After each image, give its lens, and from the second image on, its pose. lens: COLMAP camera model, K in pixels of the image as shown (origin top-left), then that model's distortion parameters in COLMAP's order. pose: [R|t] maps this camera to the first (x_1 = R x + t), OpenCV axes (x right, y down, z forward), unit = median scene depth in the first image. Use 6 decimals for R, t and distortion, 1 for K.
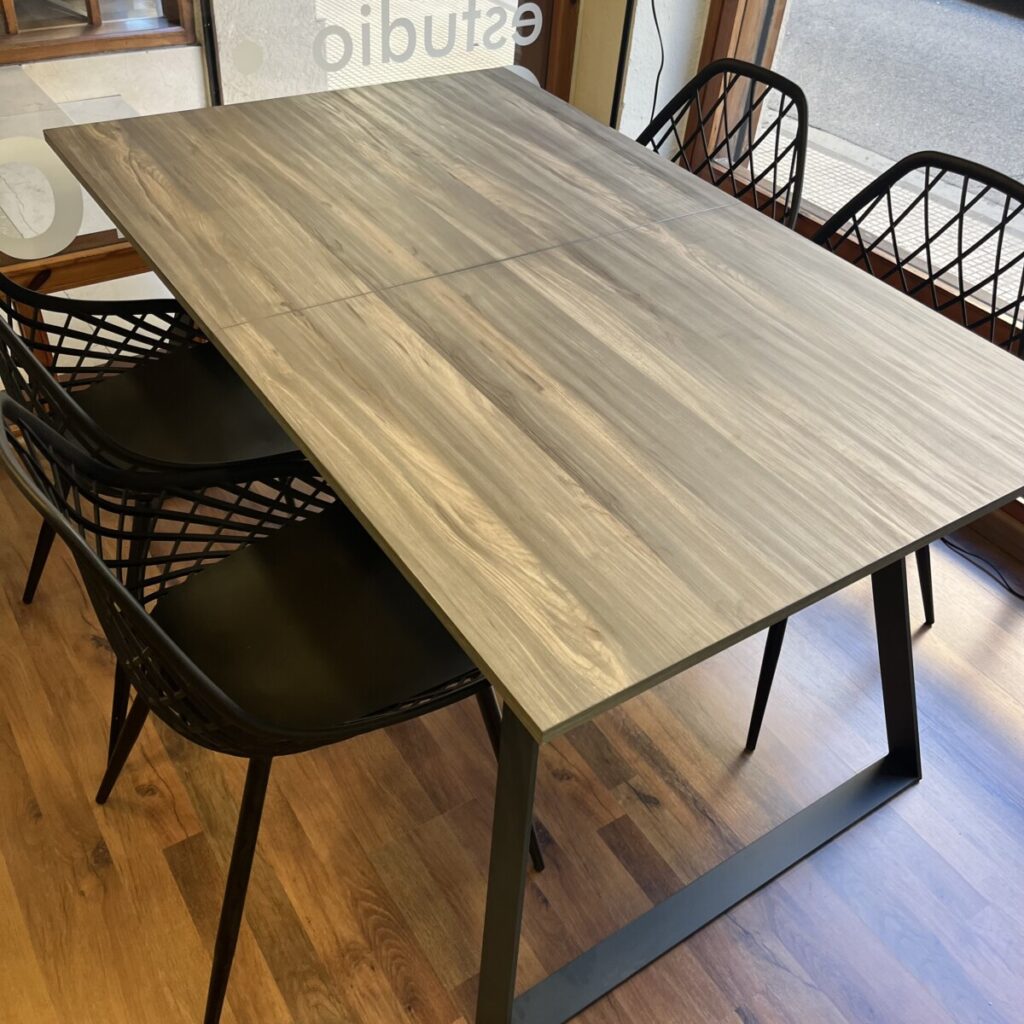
lens RADIAL K [[1033.5, 0, 508.5], [0, 1033.5, 511.2], [0, 0, 1]] dist [0.027774, 0.000000]
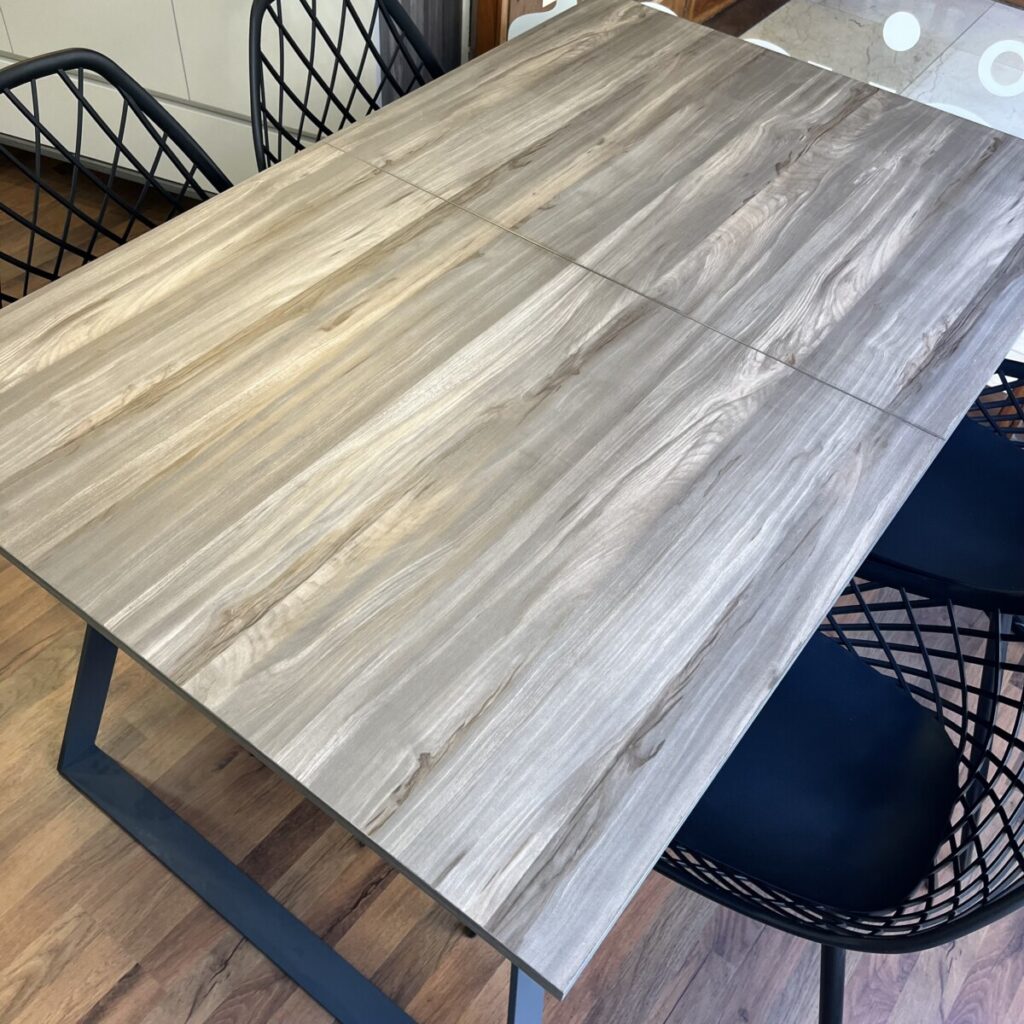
lens RADIAL K [[1033.5, 0, 510.6], [0, 1033.5, 513.9], [0, 0, 1]] dist [0.027774, 0.000000]
pose [[0.321794, 0.666487, -0.672491, 0.695181], [-0.637910, 0.677480, 0.366185, -0.382695], [0.699657, 0.311153, 0.643167, 0.474140]]
